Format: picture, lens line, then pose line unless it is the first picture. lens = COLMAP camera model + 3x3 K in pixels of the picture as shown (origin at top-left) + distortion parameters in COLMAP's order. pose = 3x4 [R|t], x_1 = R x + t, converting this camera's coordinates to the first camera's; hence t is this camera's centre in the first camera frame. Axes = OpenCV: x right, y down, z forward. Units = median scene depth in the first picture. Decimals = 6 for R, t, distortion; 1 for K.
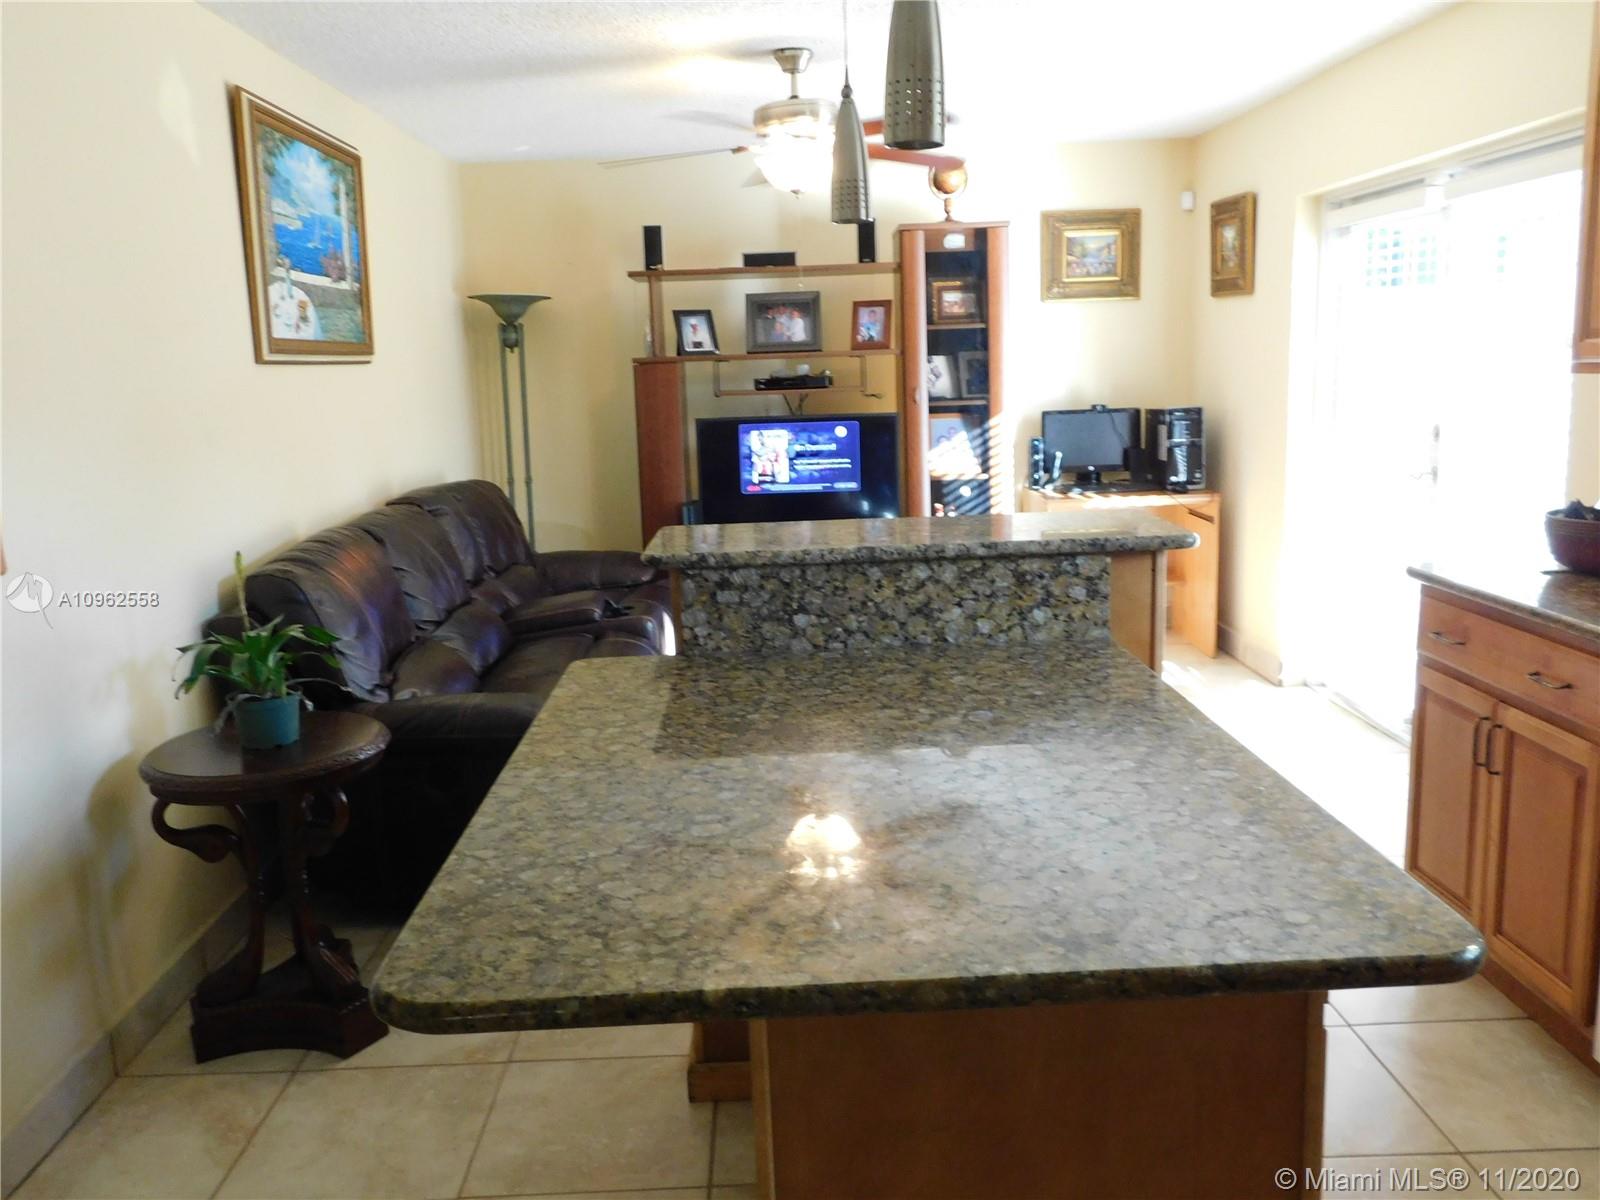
lens RADIAL K [[1294.9, 0, 797.0], [0, 1294.9, 589.6], [0, 0, 1]] dist [-0.001593, 0.010339]
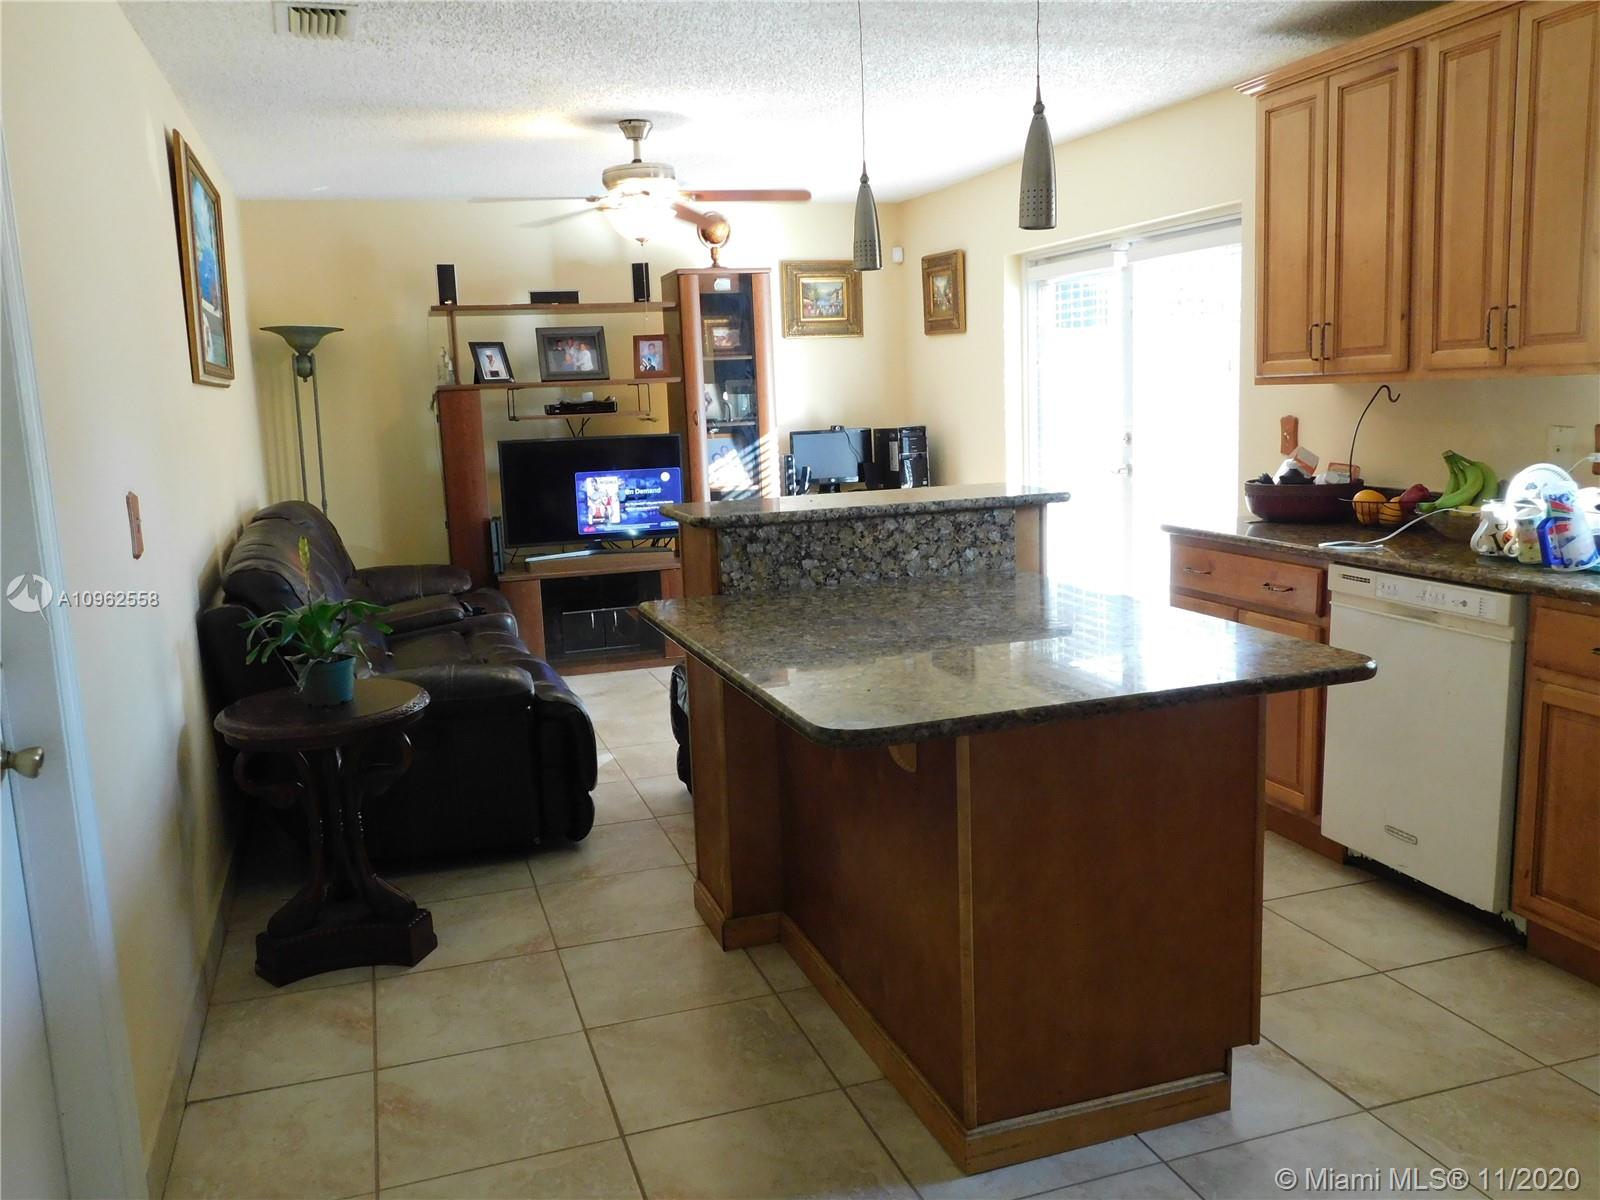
lens RADIAL K [[1294.9, 0, 797.0], [0, 1294.9, 589.6], [0, 0, 1]] dist [-0.001593, 0.010339]
pose [[0.955443, -0.047454, 0.291337, -0.161191], [0.056772, 0.998108, -0.023611, 0.032826], [-0.289665, 0.039099, 0.956329, -0.110405]]
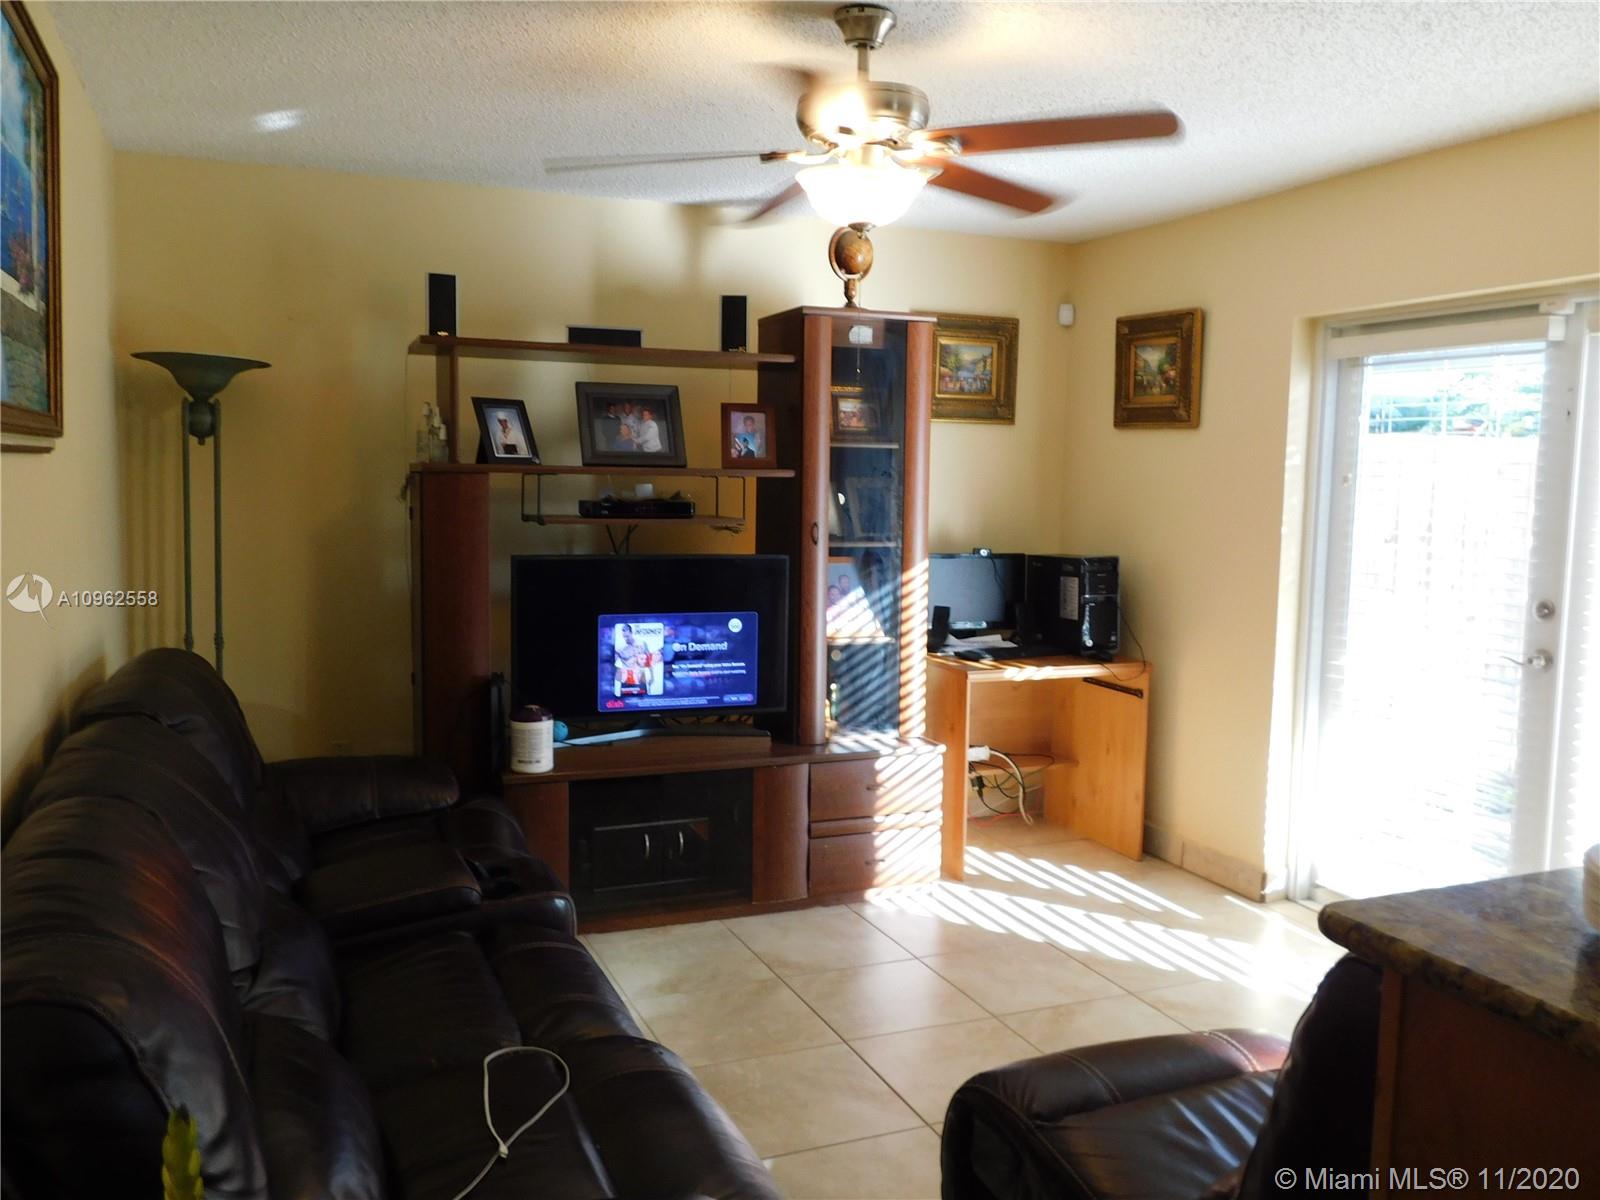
lens RADIAL K [[1296.8, 0, 800.0], [0, 1296.8, 600.0], [0, 0, 1]] dist [-0.005758, 0.005984]
pose [[0.928473, 0.014234, 0.371128, -0.190554], [0.015531, 0.996903, -0.077090, -0.053422], [-0.371076, 0.077340, 0.925376, 0.311178]]
